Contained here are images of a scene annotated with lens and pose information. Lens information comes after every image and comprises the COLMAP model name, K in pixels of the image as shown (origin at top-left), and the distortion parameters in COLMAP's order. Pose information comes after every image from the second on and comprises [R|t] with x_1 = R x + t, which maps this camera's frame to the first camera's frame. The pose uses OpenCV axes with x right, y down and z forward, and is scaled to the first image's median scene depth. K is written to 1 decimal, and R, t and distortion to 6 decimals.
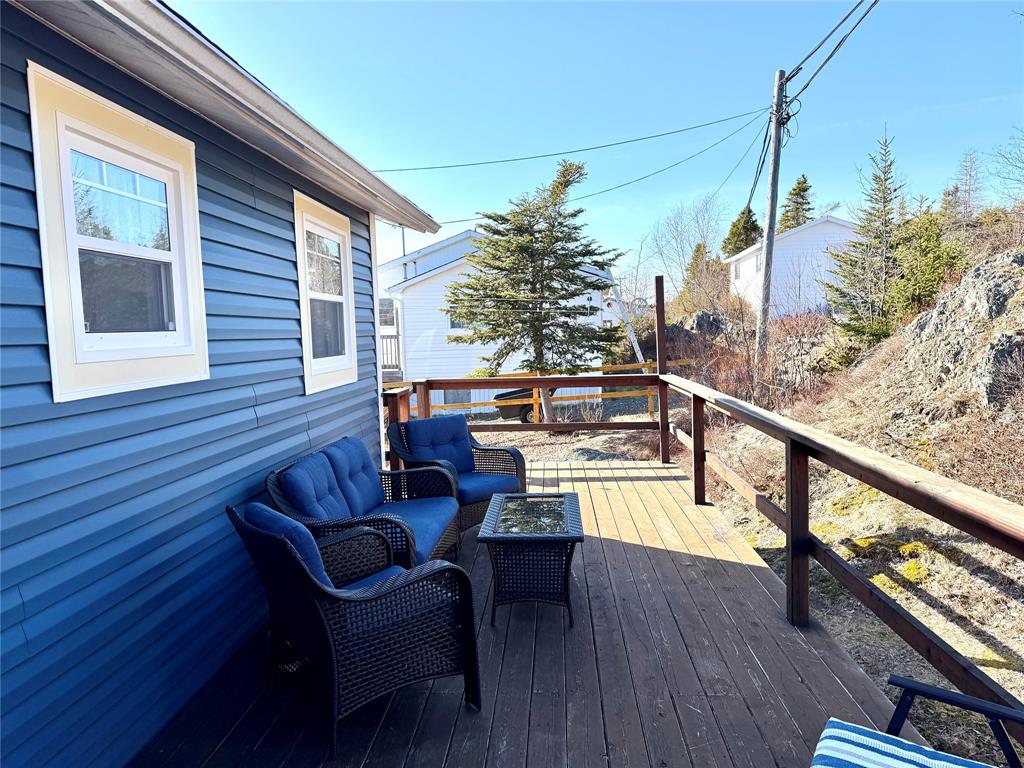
lens RADIAL K [[703.5, 0, 512.0], [0, 703.5, 384.0], [0, 0, 1]] dist [0.003091, -0.002157]
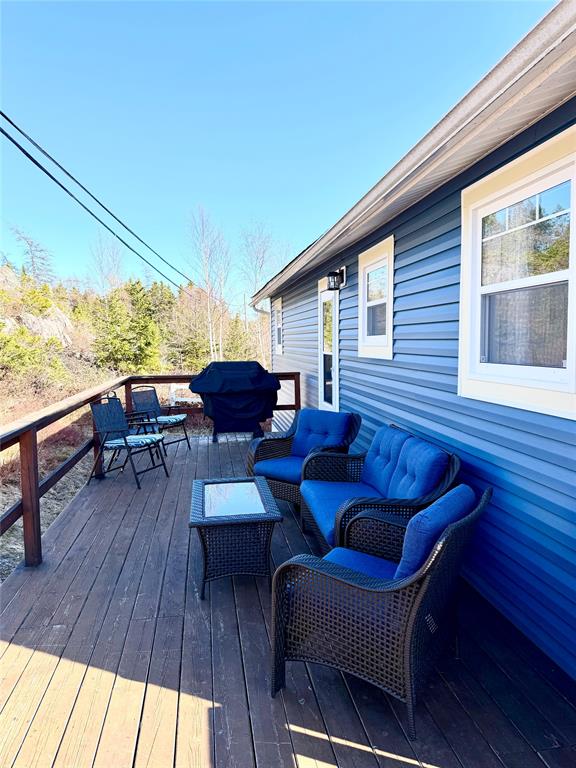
lens RADIAL K [[527.6, 0, 290.1], [0, 527.6, 389.1], [0, 0, 1]] dist [0.003091, -0.002157]
pose [[-0.975038, 0.057014, -0.214591, 0.111362], [0.018957, 0.984317, 0.175386, -0.142384], [0.221225, 0.166940, -0.960828, 1.803599]]
